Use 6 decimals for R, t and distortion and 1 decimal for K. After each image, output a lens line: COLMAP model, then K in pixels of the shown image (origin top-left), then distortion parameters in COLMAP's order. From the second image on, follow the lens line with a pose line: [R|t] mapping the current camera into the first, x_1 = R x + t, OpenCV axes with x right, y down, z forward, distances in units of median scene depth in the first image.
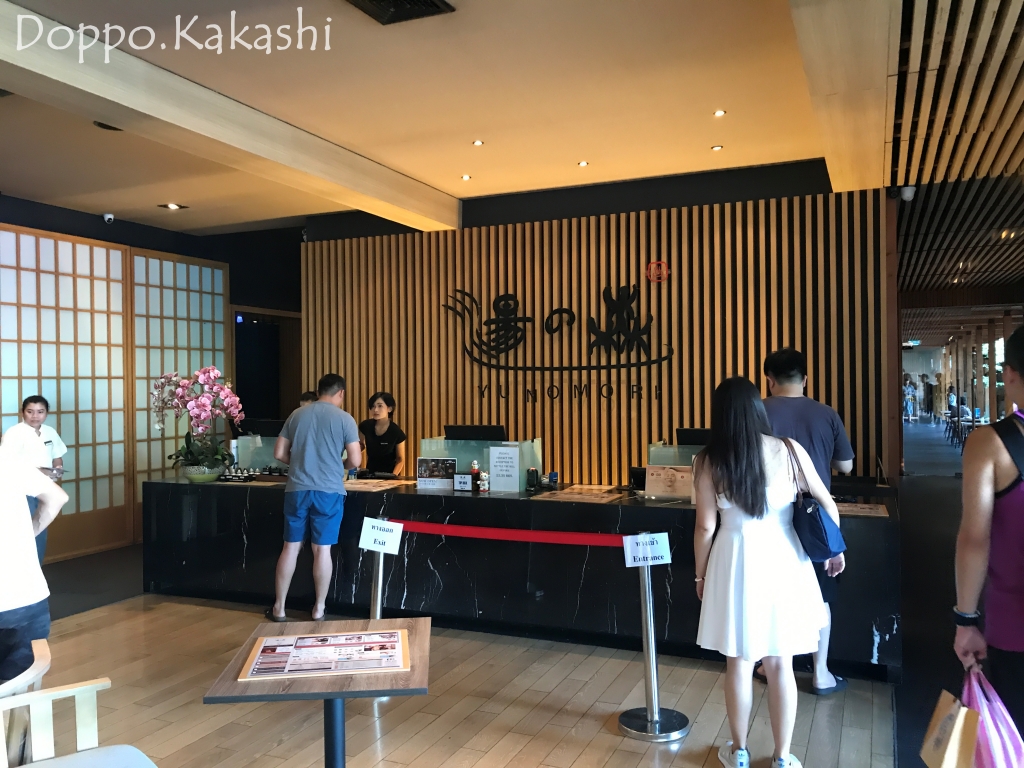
lens RADIAL K [[844.1, 0, 505.8], [0, 844.1, 380.8], [0, 0, 1]] dist [0.028285, -0.003096]
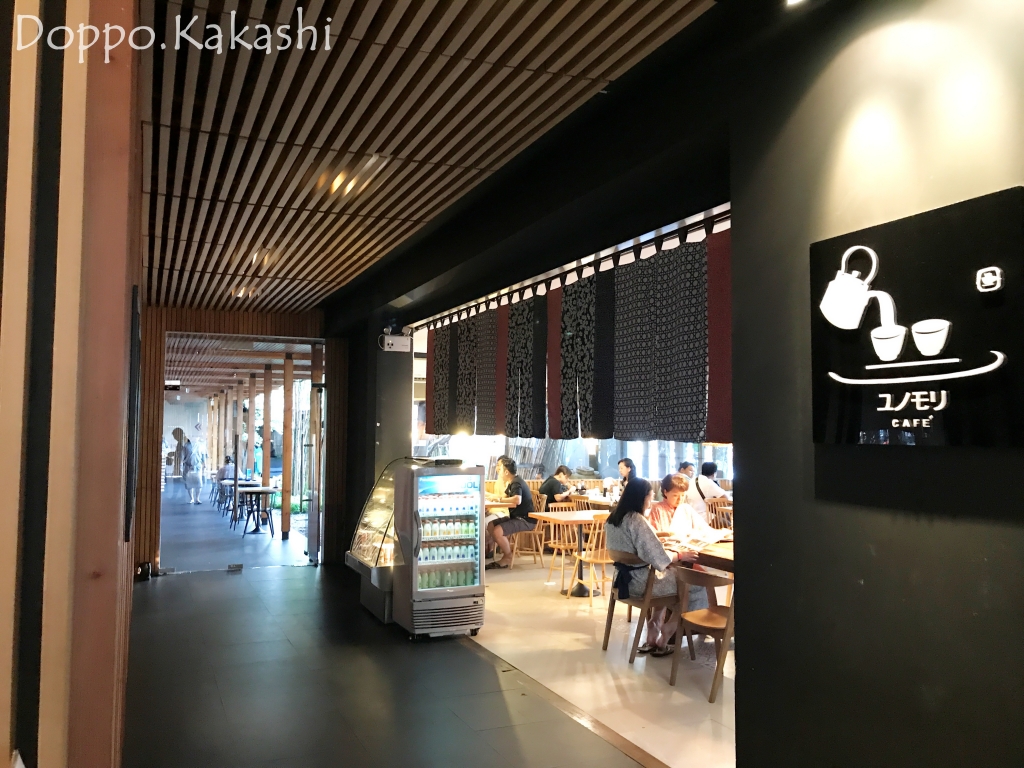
lens RADIAL K [[844.1, 0, 512.3], [0, 844.1, 384.9], [0, 0, 1]] dist [0.028285, -0.003096]
pose [[0.680269, 0.054838, 0.730909, 0.156034], [-0.010018, 0.997800, -0.065539, 0.001124], [-0.732894, 0.037262, 0.679321, 0.325810]]
